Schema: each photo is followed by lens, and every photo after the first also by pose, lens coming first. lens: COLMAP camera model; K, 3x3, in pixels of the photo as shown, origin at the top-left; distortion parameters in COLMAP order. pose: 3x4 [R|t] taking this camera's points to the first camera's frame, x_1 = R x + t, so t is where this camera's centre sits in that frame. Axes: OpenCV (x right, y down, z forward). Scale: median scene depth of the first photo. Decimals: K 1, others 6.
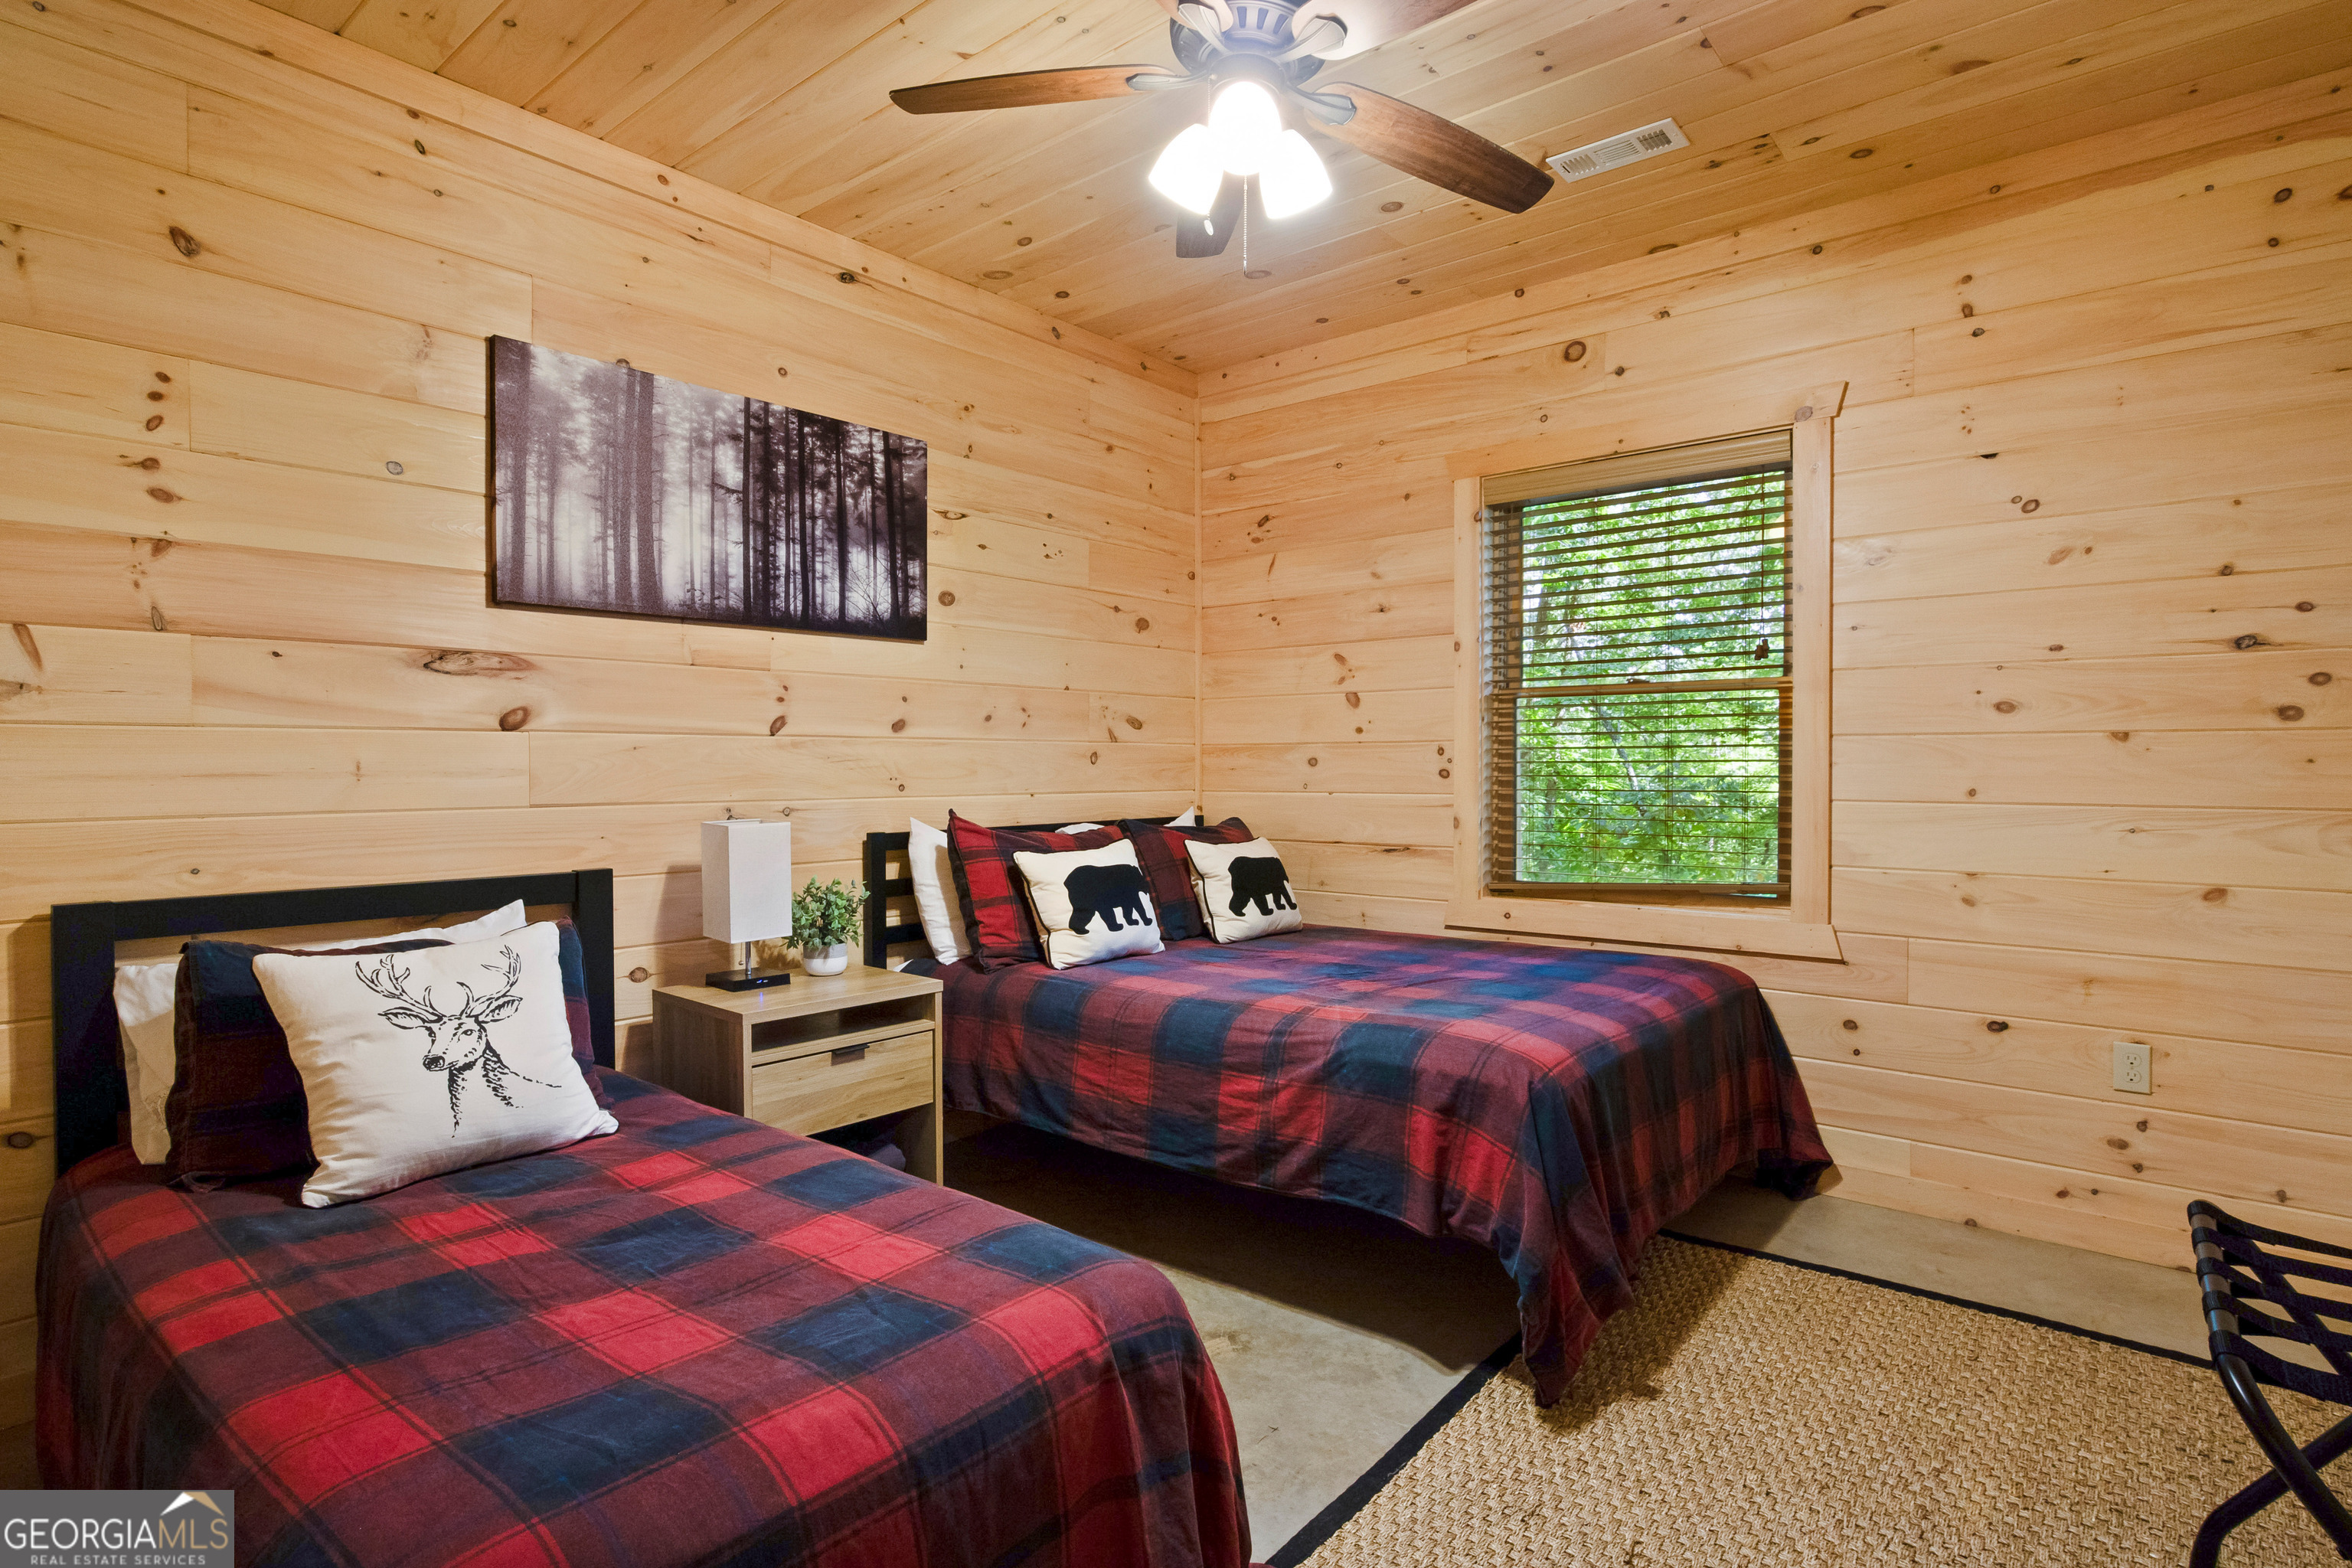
lens RADIAL K [[1187.7, 0, 1193.9], [0, 1187.7, 777.4], [0, 0, 1]] dist [-0.019874, 0.006344]
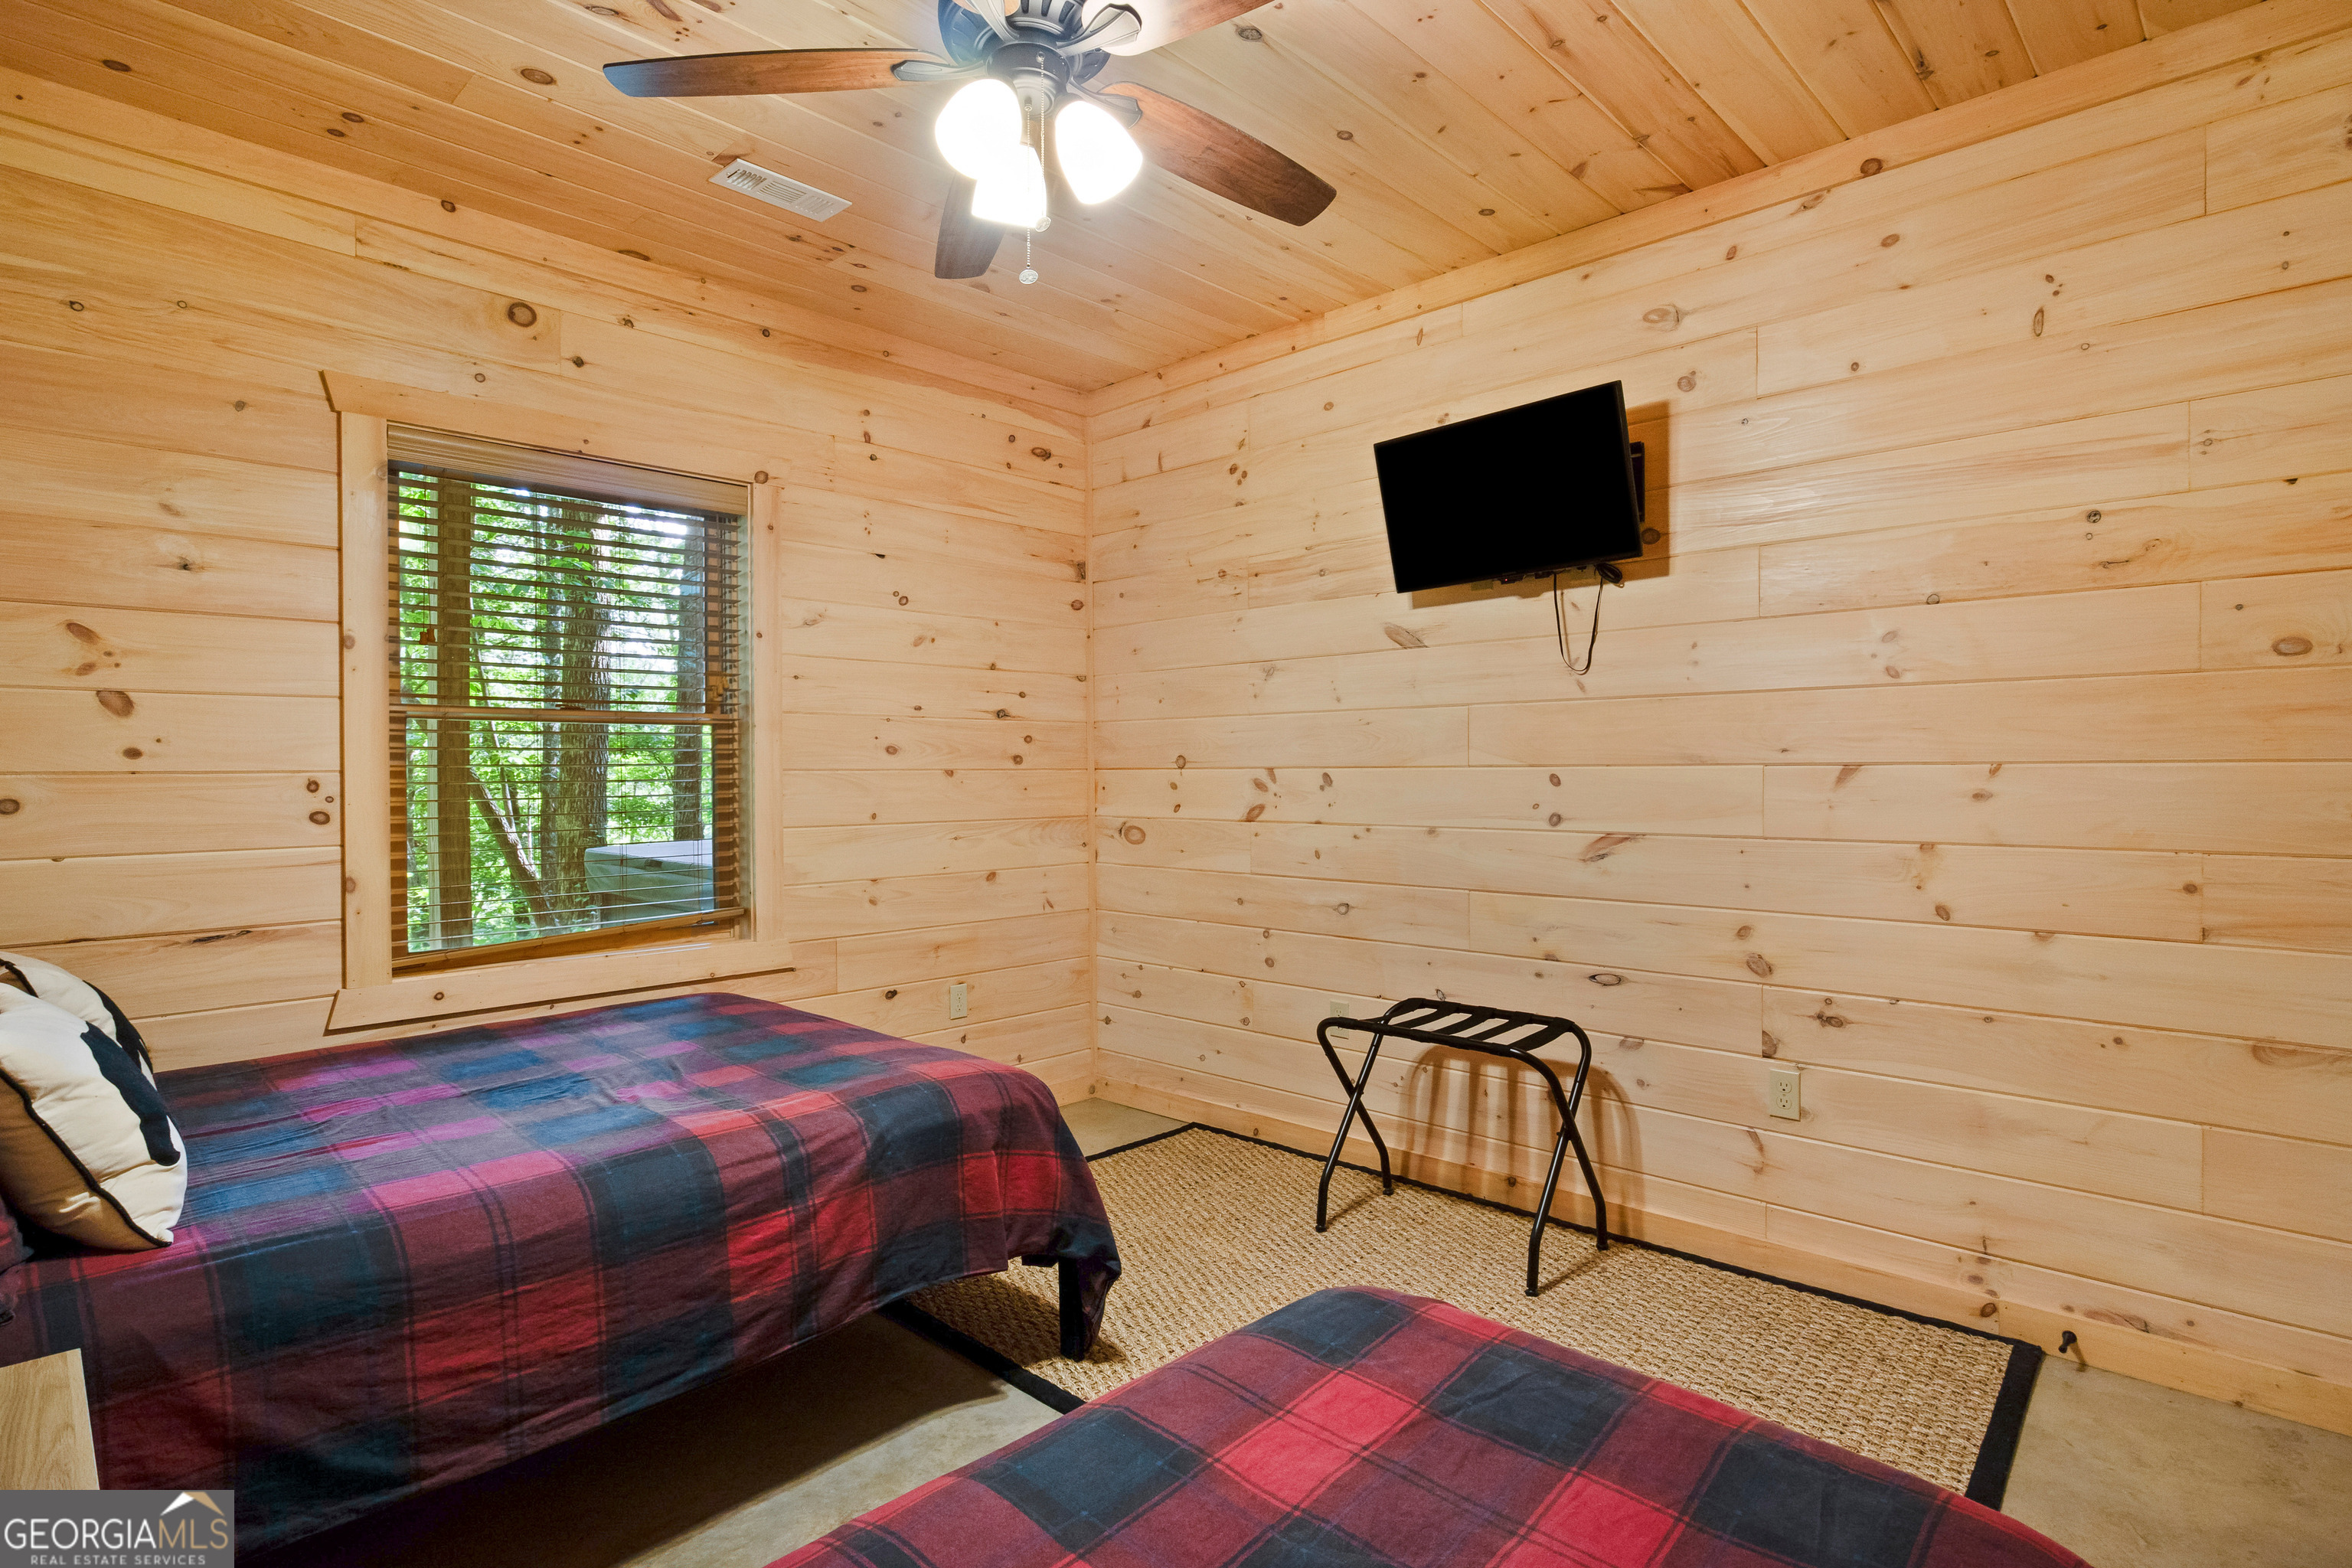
lens RADIAL K [[1187.7, 0, 1196.6], [0, 1187.7, 782.0], [0, 0, 1]] dist [-0.019874, 0.006344]
pose [[0.063409, -0.008099, 0.997955, -0.601361], [0.016092, 0.999845, 0.007092, -0.027714], [-0.997858, 0.015610, 0.063530, 0.569435]]
